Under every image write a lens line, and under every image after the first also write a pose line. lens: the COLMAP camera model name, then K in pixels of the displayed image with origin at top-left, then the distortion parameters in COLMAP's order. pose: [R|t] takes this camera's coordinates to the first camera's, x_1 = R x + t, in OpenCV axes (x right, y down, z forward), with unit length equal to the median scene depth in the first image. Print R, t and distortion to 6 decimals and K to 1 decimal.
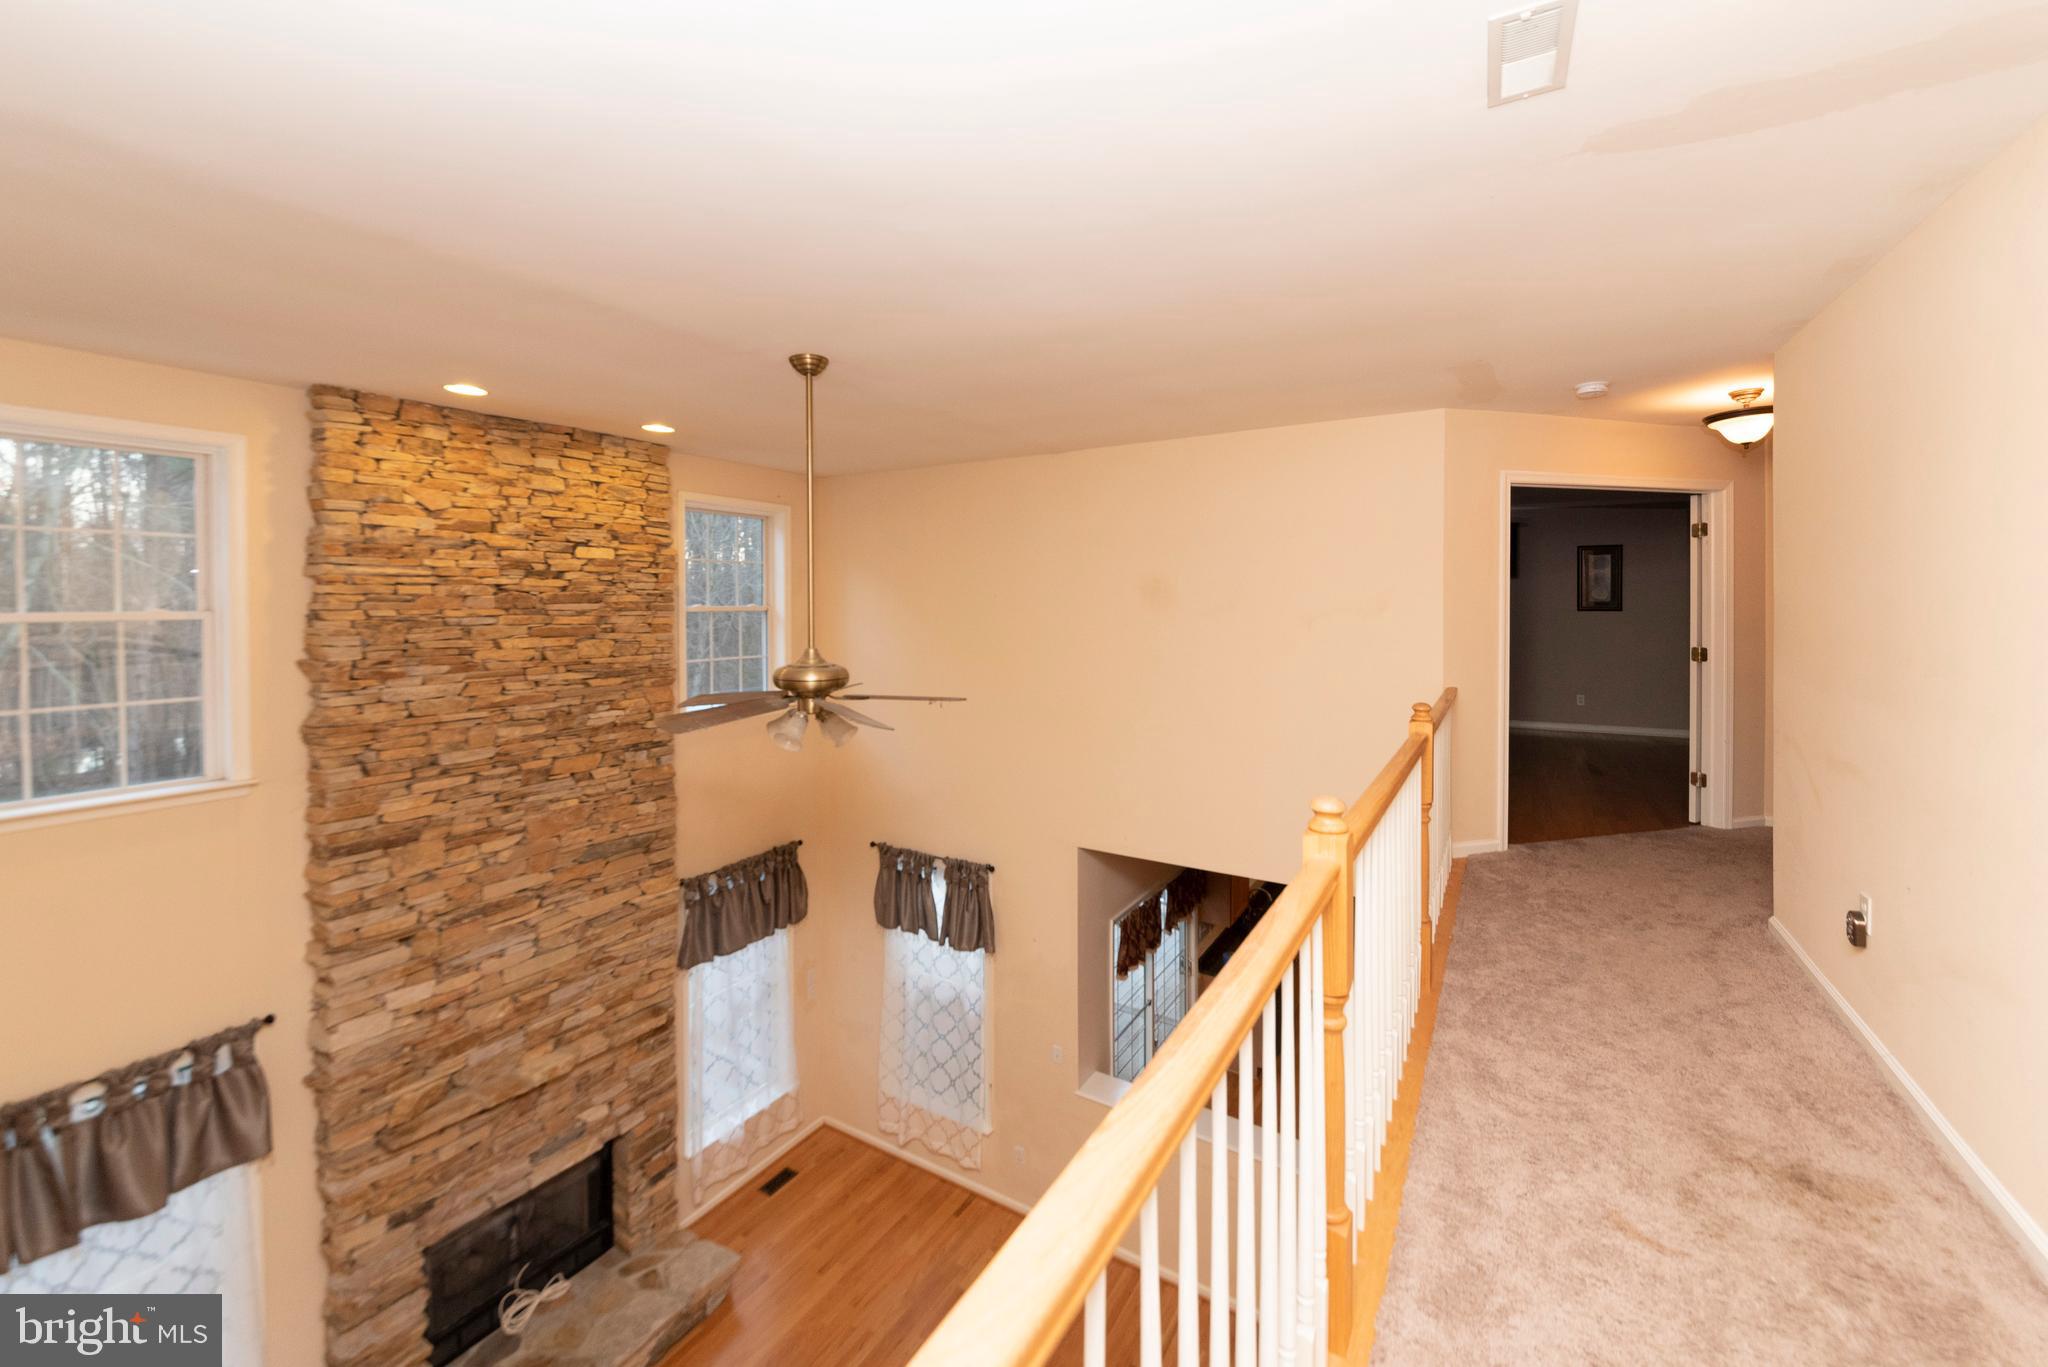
lens RADIAL K [[810.2, 0, 1020.3], [0, 810.2, 632.8], [0, 0, 1]] dist [0.000964, -0.000183]
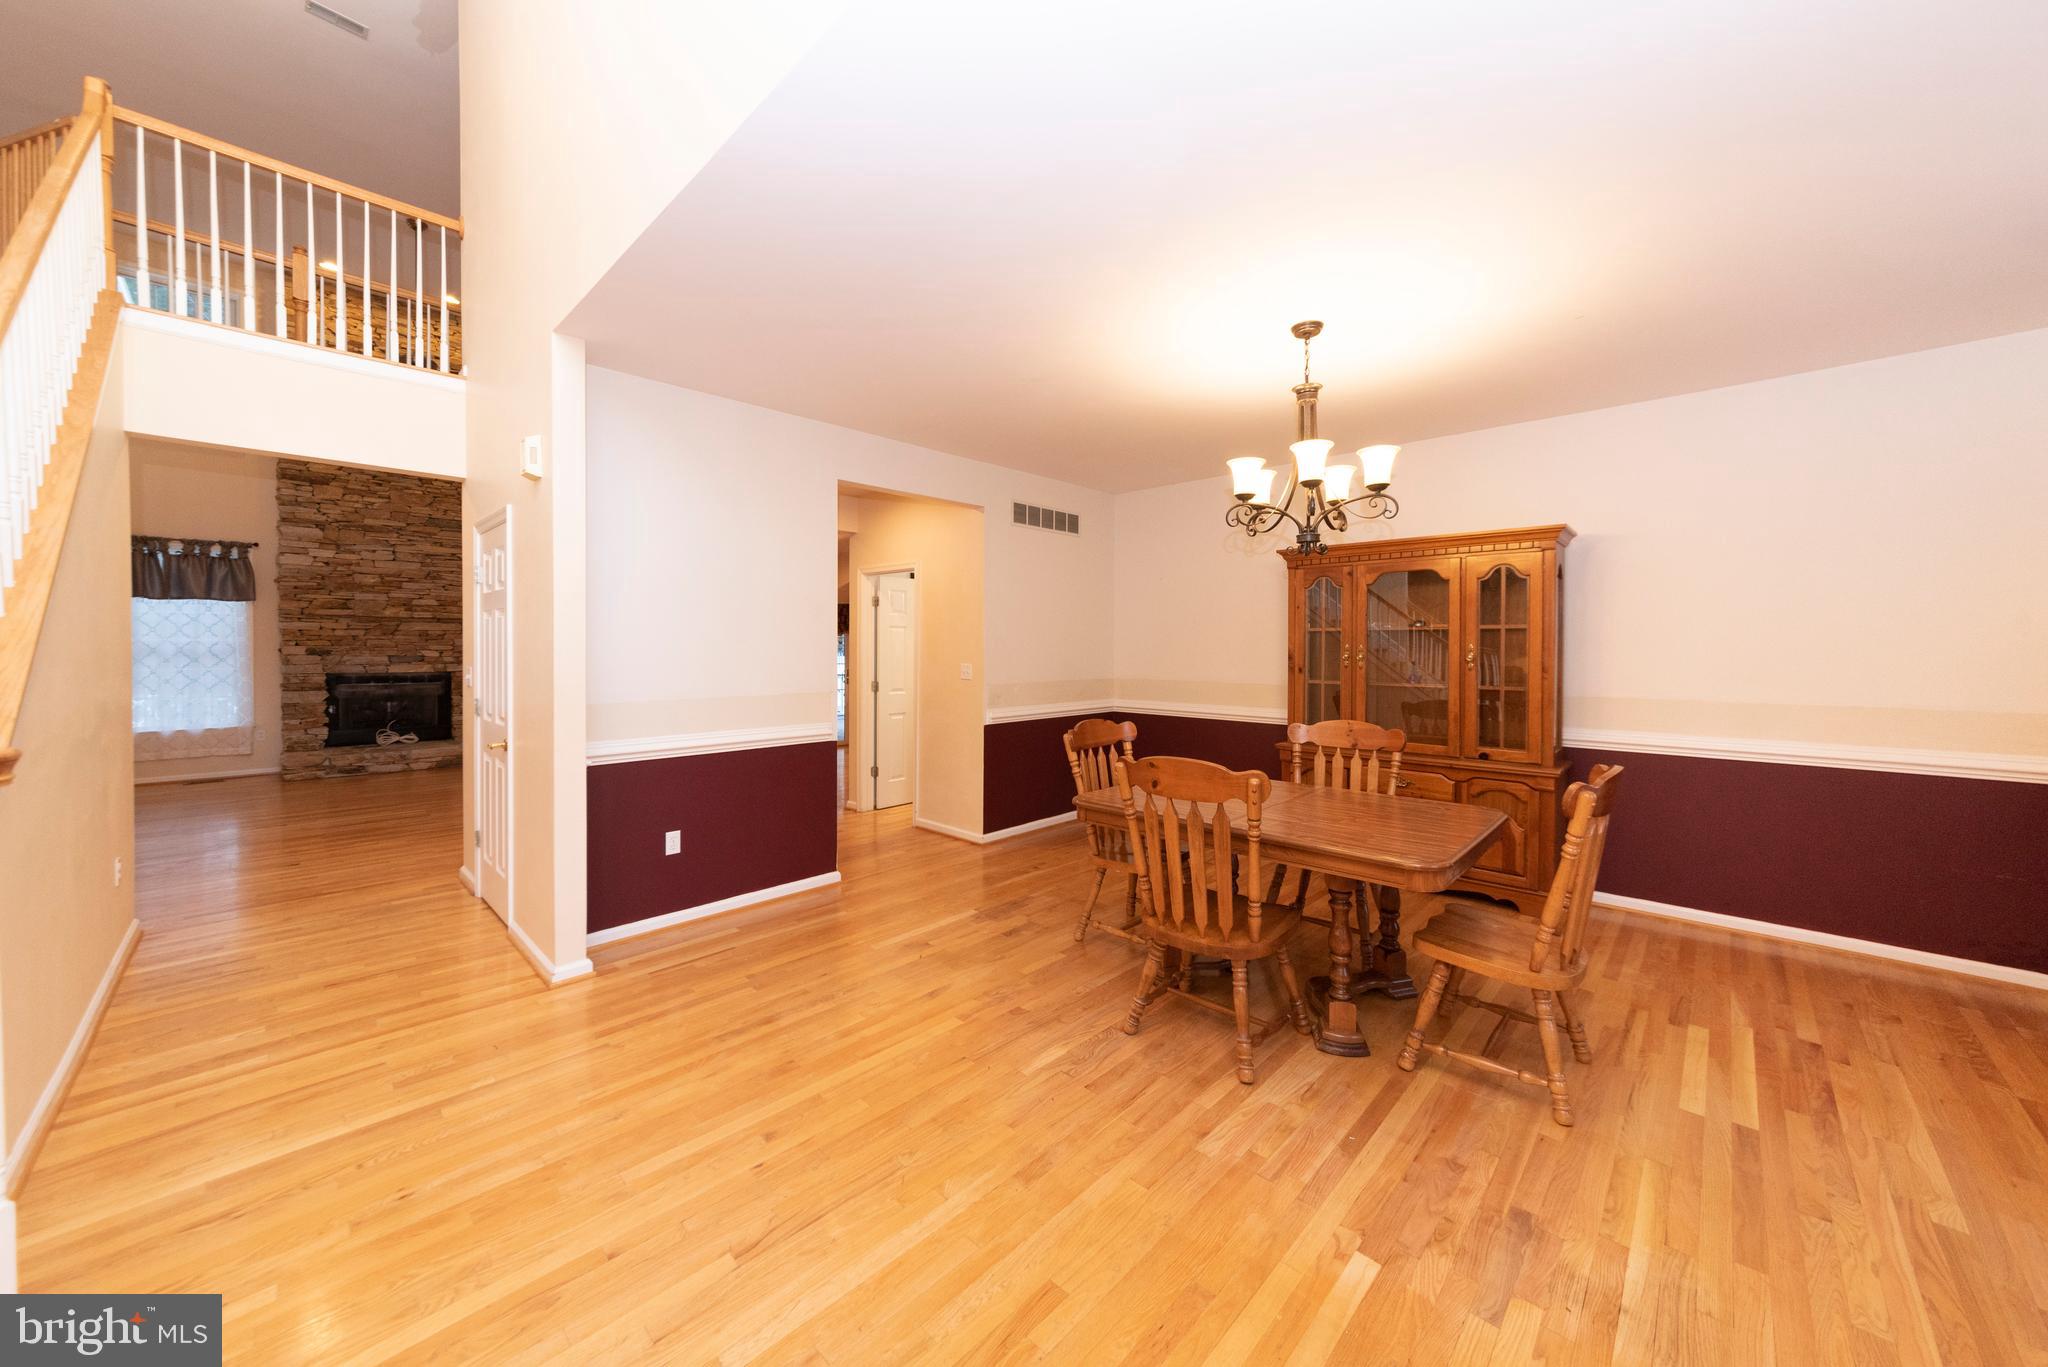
lens RADIAL K [[728.5, 0, 1019.4], [0, 728.5, 655.6], [0, 0, 1]] dist [0.001508, 0.002145]
pose [[0.975228, 0.006458, -0.221108, 1.364206], [-0.011247, 0.999729, -0.020404, 0.661341], [0.220916, 0.022386, 0.975036, -0.453384]]
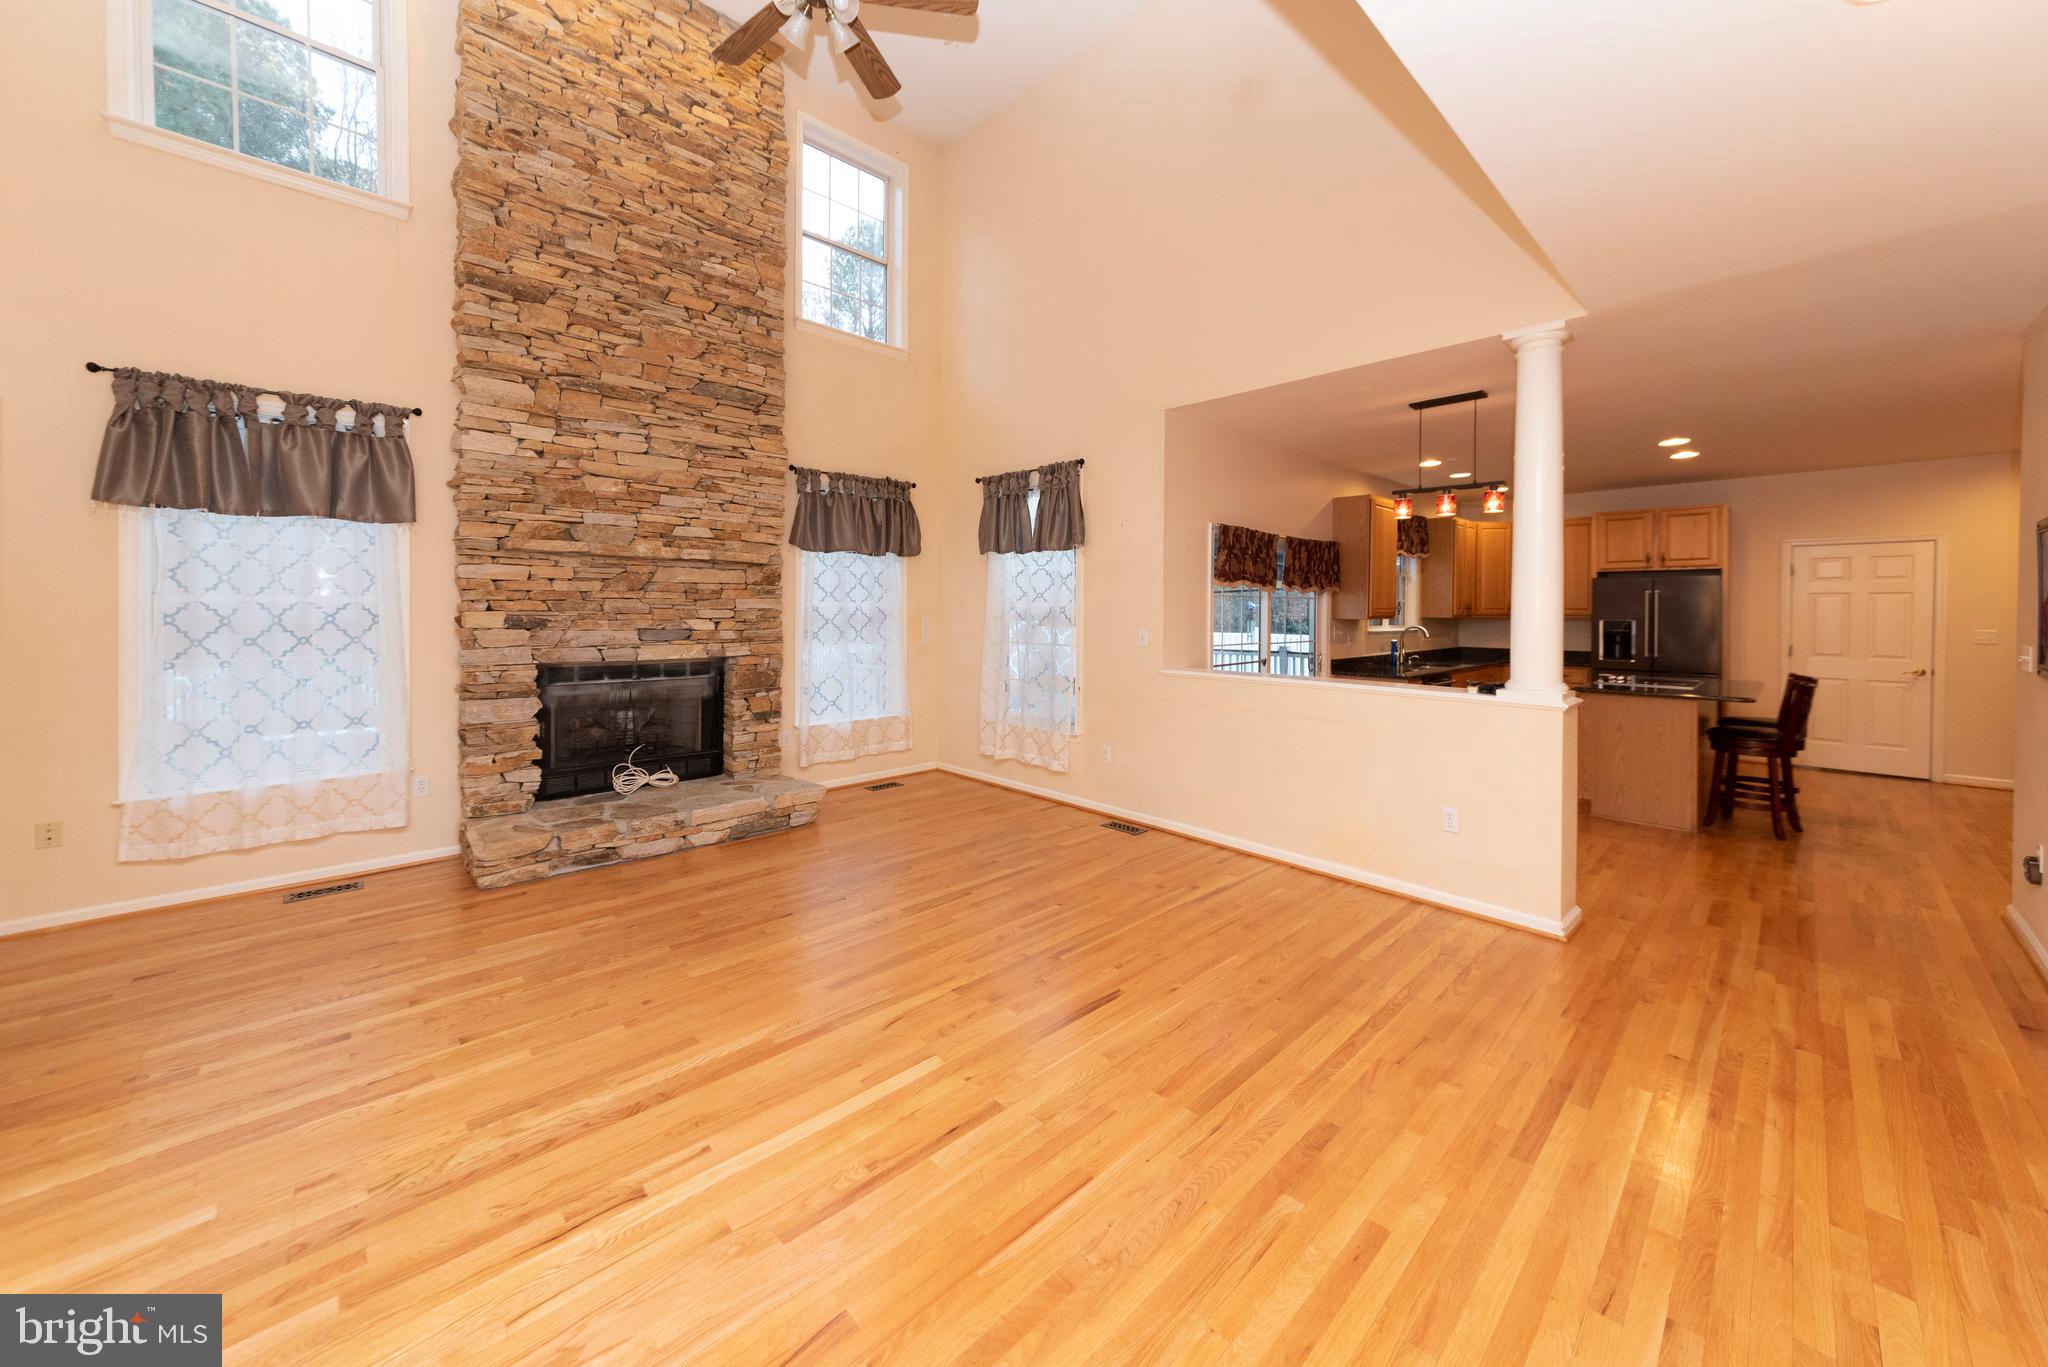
lens RADIAL K [[728.5, 0, 1022.7], [0, 728.5, 612.9], [0, 0, 1]] dist [0.001508, 0.002145]
pose [[0.964252, 0.005544, -0.264928, 0.168340], [-0.012710, 0.999598, -0.025343, 0.638435], [0.264681, 0.027805, 0.963935, 0.174729]]
